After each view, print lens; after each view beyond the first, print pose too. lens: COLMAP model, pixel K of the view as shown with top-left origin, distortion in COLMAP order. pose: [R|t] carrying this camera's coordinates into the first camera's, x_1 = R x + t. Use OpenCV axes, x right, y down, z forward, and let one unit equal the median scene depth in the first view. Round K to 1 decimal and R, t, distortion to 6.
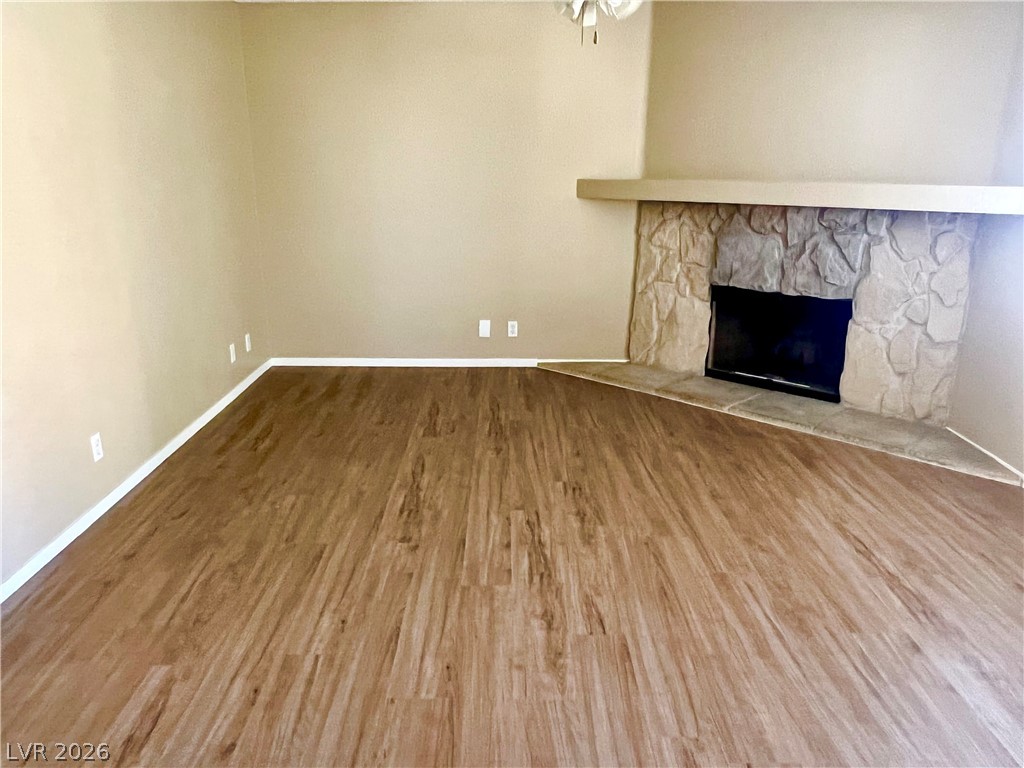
lens RADIAL K [[766.7, 0, 512.0], [0, 766.7, 384.0], [0, 0, 1]] dist [0.013901, -0.023684]
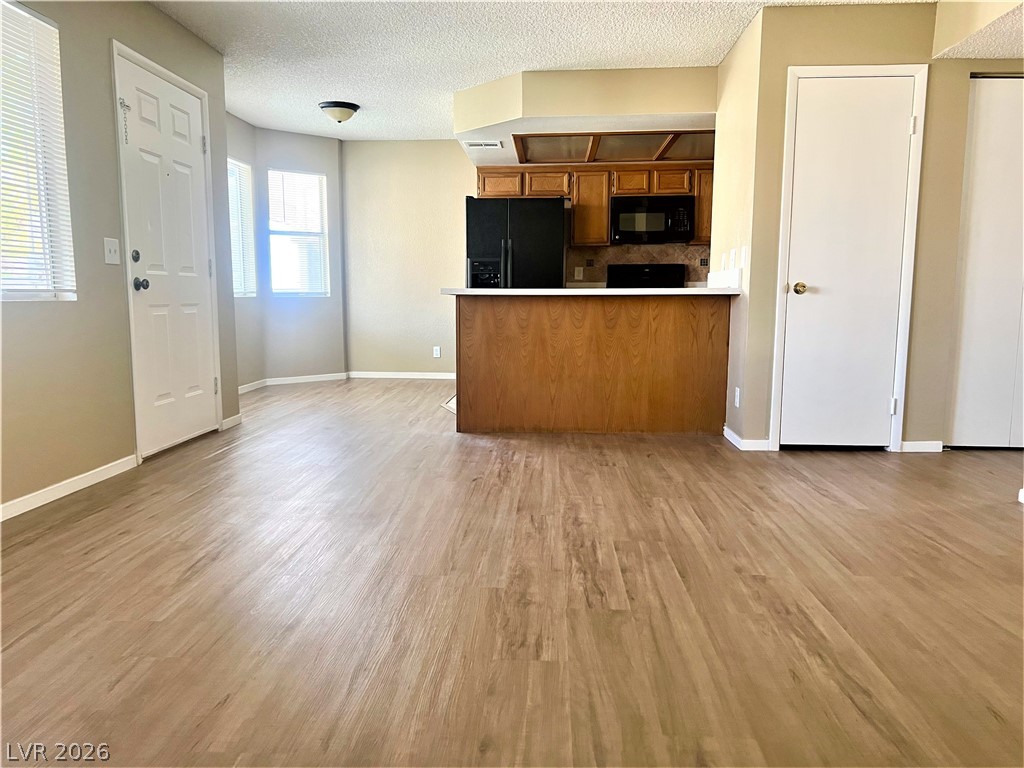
lens RADIAL K [[766.7, 0, 509.0], [0, 766.7, 386.7], [0, 0, 1]] dist [0.013901, -0.023684]
pose [[-0.998213, -0.002623, 0.059698, 0.072524], [0.021049, 0.919571, 0.392359, -0.306319], [-0.055926, 0.392915, -0.917873, 1.780392]]
